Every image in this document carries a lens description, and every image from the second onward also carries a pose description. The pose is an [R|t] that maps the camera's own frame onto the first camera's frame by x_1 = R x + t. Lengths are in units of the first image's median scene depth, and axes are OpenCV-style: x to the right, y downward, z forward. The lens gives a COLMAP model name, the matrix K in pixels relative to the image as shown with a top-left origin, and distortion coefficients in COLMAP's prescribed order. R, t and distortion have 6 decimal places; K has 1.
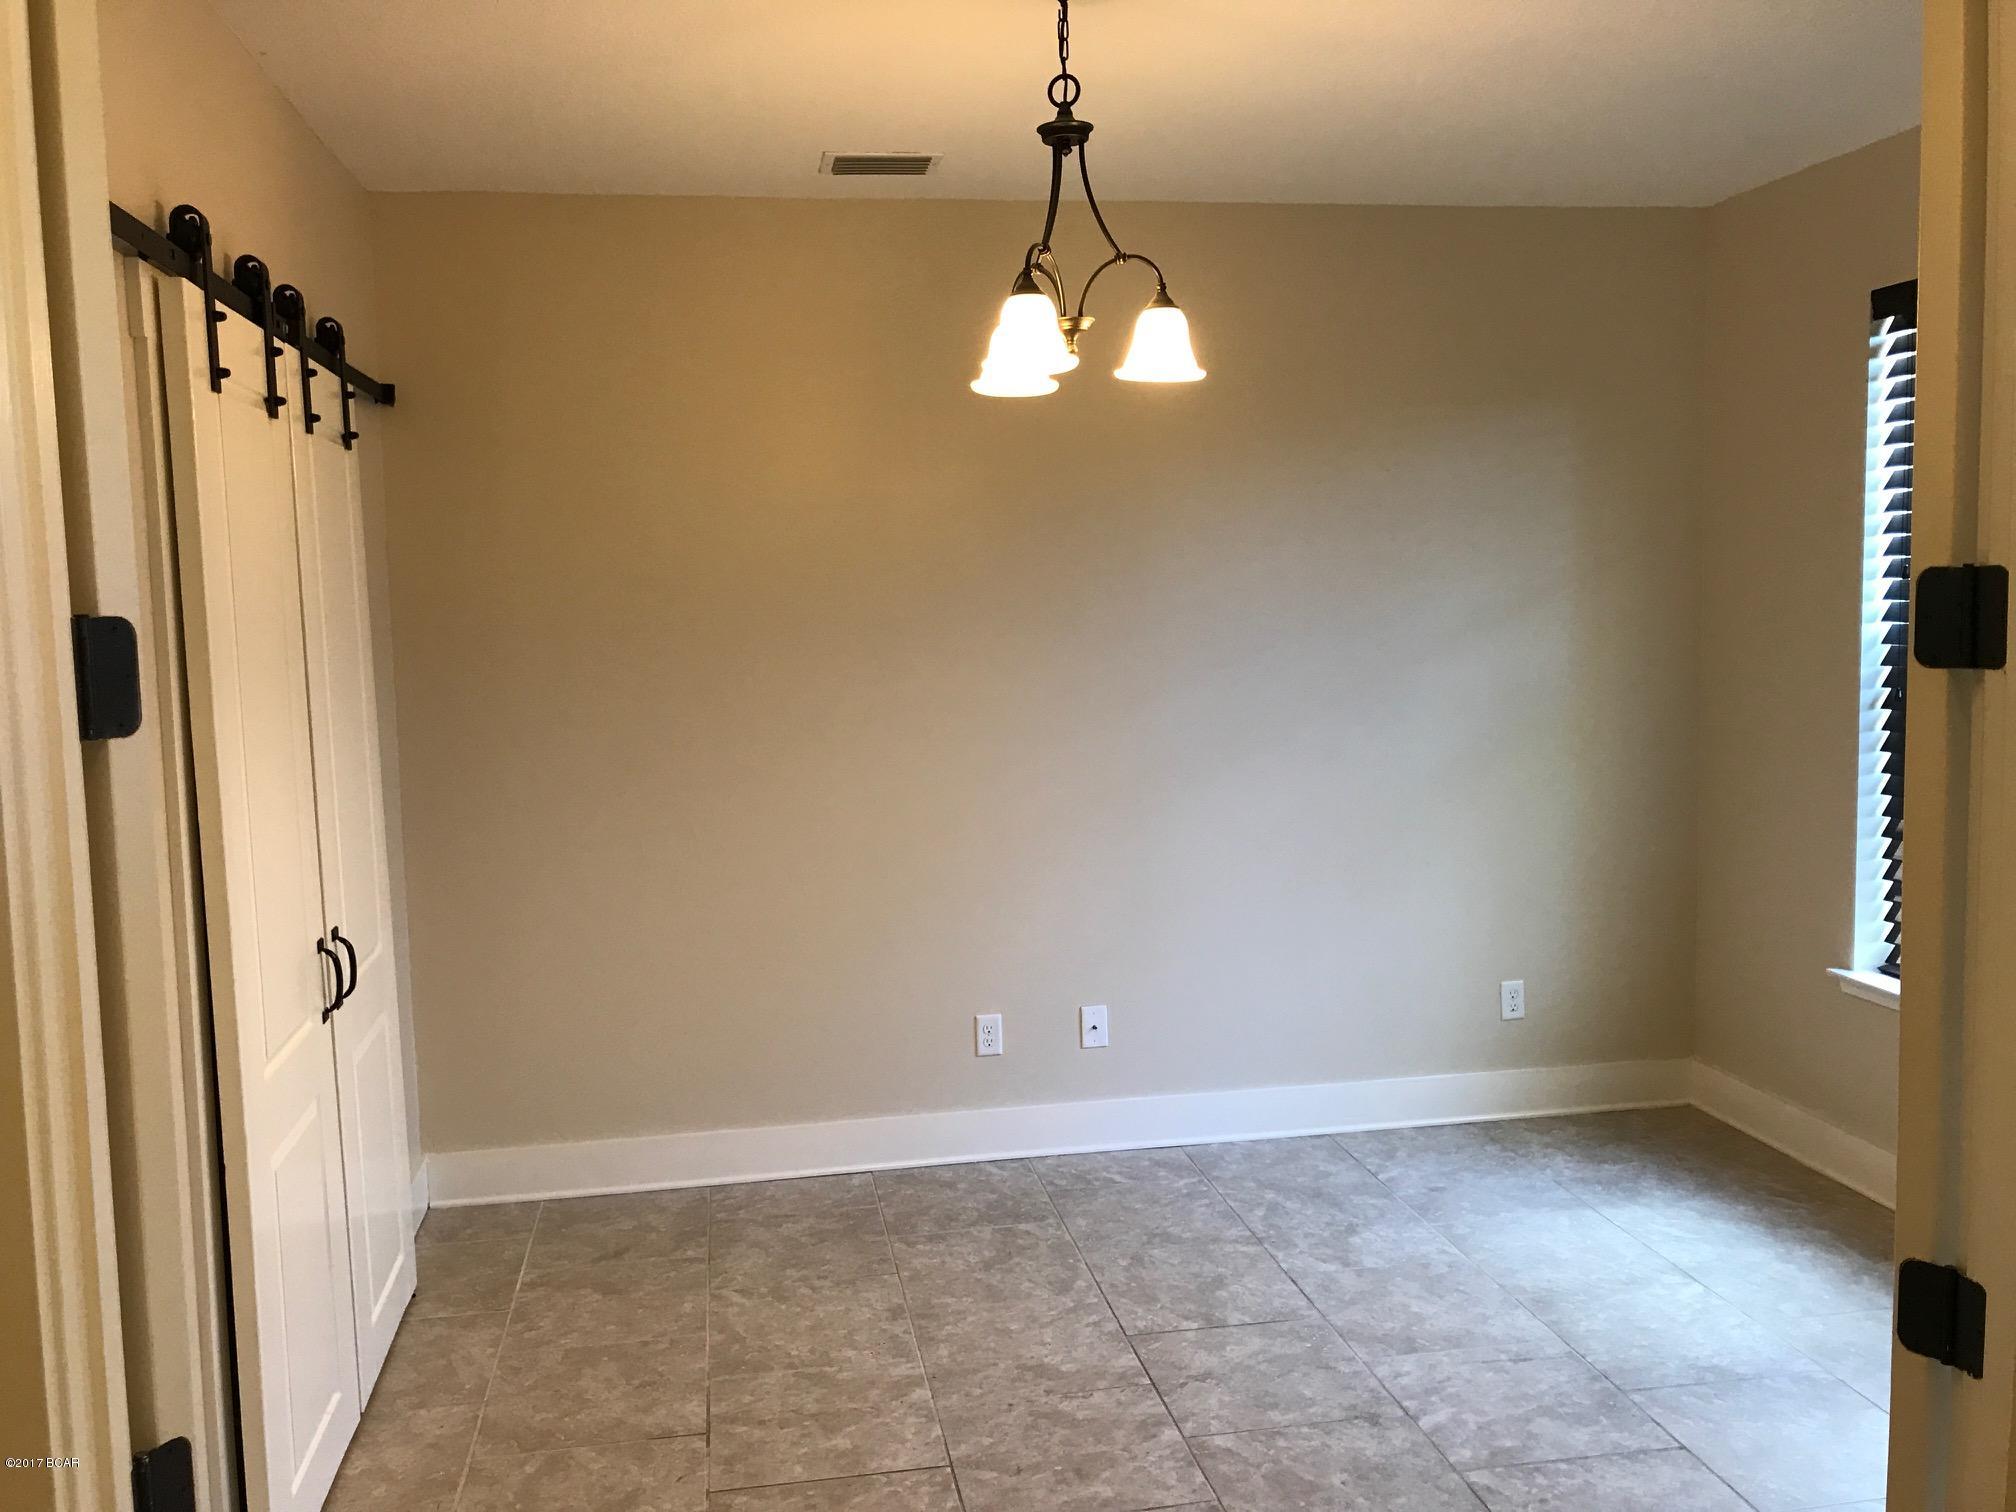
lens RADIAL K [[1673.6, 0, 1007.3], [0, 1673.6, 761.6], [0, 0, 1]] dist [0.013744, -0.007683]
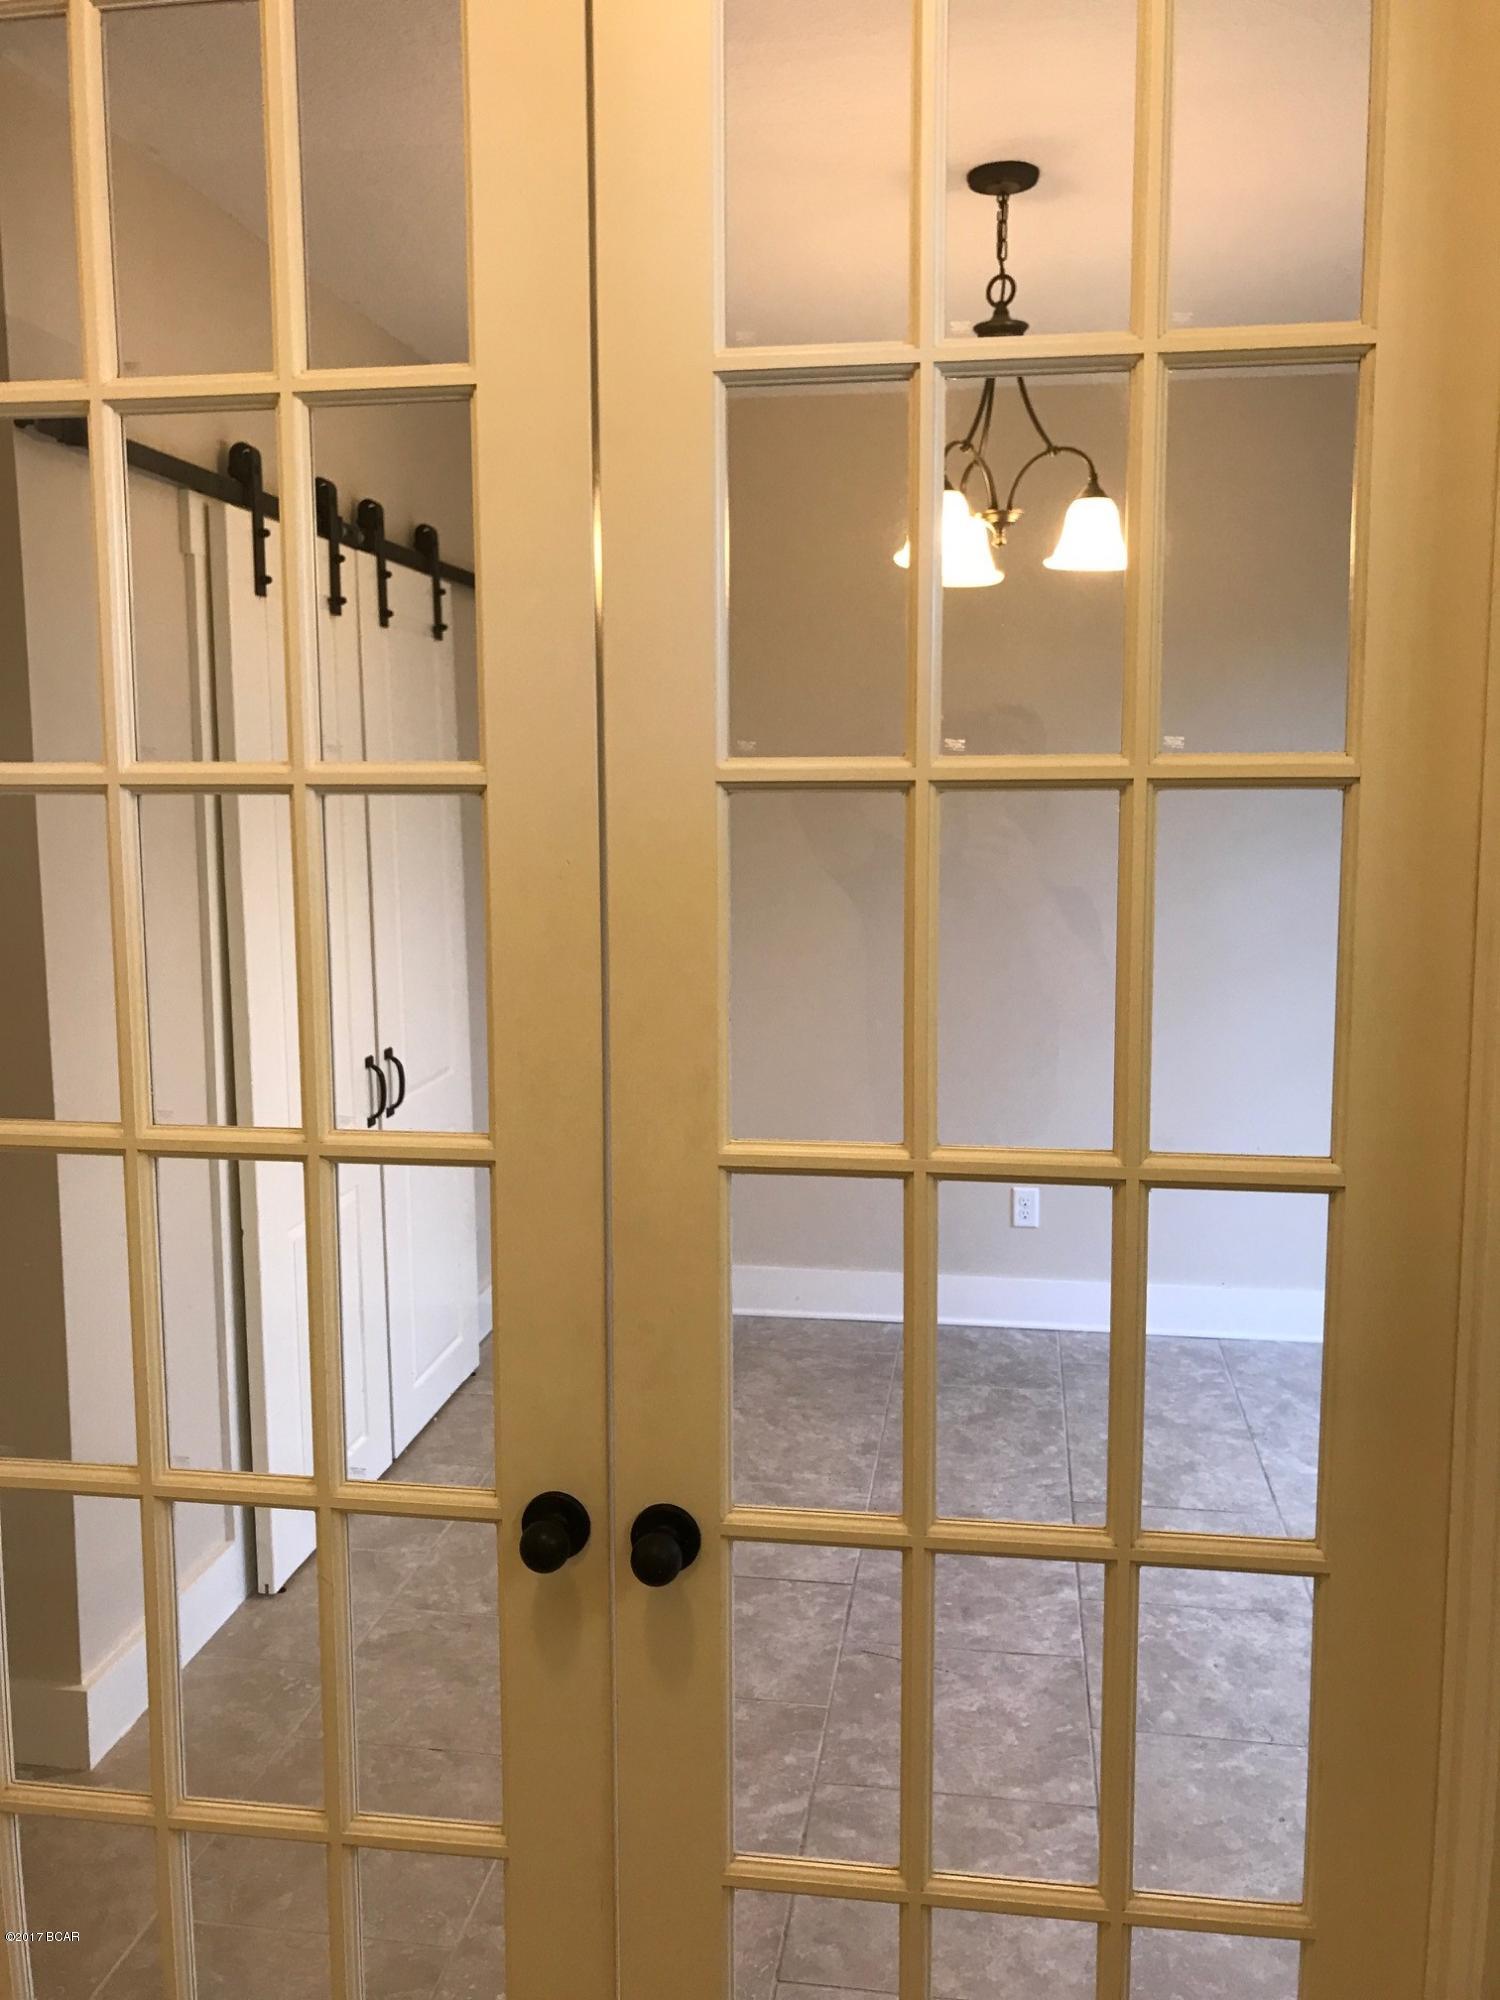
lens RADIAL K [[1660.3, 0, 751.4], [0, 1660.3, 990.7], [0, 0, 1]] dist [0.013744, -0.007683]
pose [[0.948382, 0.061357, -0.311138, 0.195070], [-0.051713, 0.997894, 0.039160, -0.000631], [0.312885, -0.021049, 0.949558, -0.027733]]
